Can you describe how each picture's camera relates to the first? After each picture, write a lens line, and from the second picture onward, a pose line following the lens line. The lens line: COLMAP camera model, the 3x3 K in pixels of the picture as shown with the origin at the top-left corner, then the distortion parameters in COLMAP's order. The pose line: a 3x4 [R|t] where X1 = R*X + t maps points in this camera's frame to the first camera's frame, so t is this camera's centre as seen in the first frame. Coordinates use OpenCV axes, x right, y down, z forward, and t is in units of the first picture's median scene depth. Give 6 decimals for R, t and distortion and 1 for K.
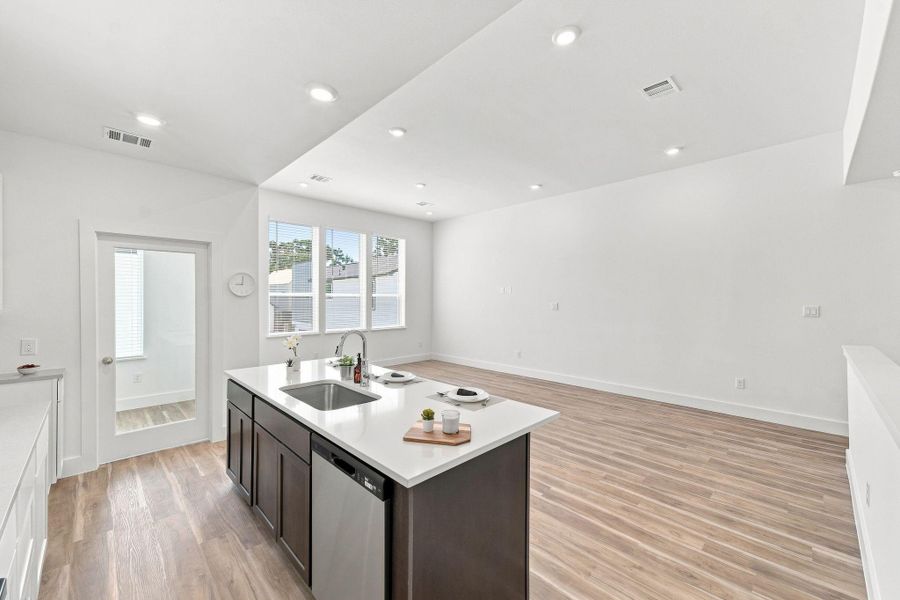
lens RADIAL K [[363.0, 0, 455.3], [0, 363.0, 298.6], [0, 0, 1]] dist [0.012270, -0.002459]
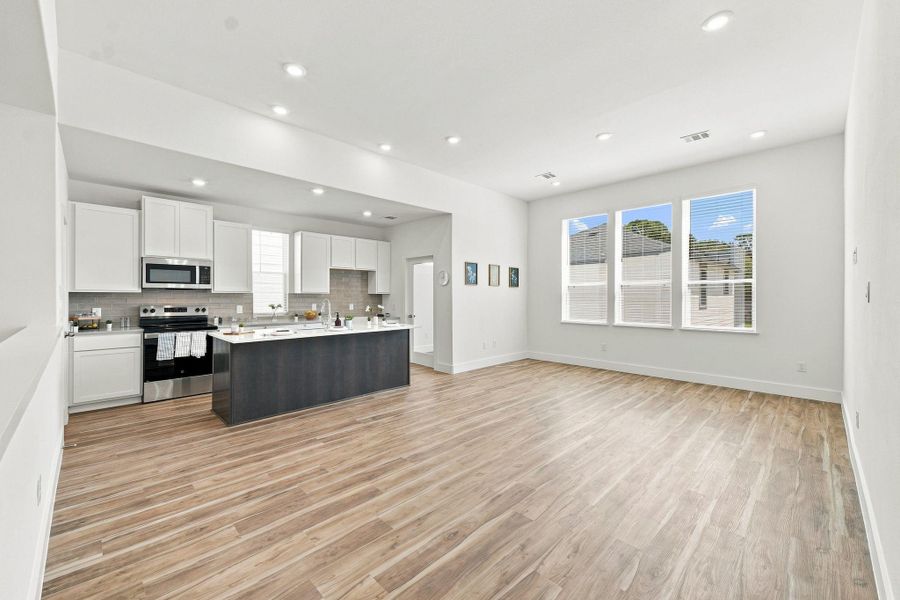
lens RADIAL K [[363.0, 0, 441.3], [0, 363.0, 297.2], [0, 0, 1]] dist [0.012270, -0.002459]
pose [[-0.024060, -0.000900, -0.999710, 1.449555], [-0.006241, 0.999980, -0.000750, 0.064060], [0.999691, 0.006221, -0.024065, 1.447105]]
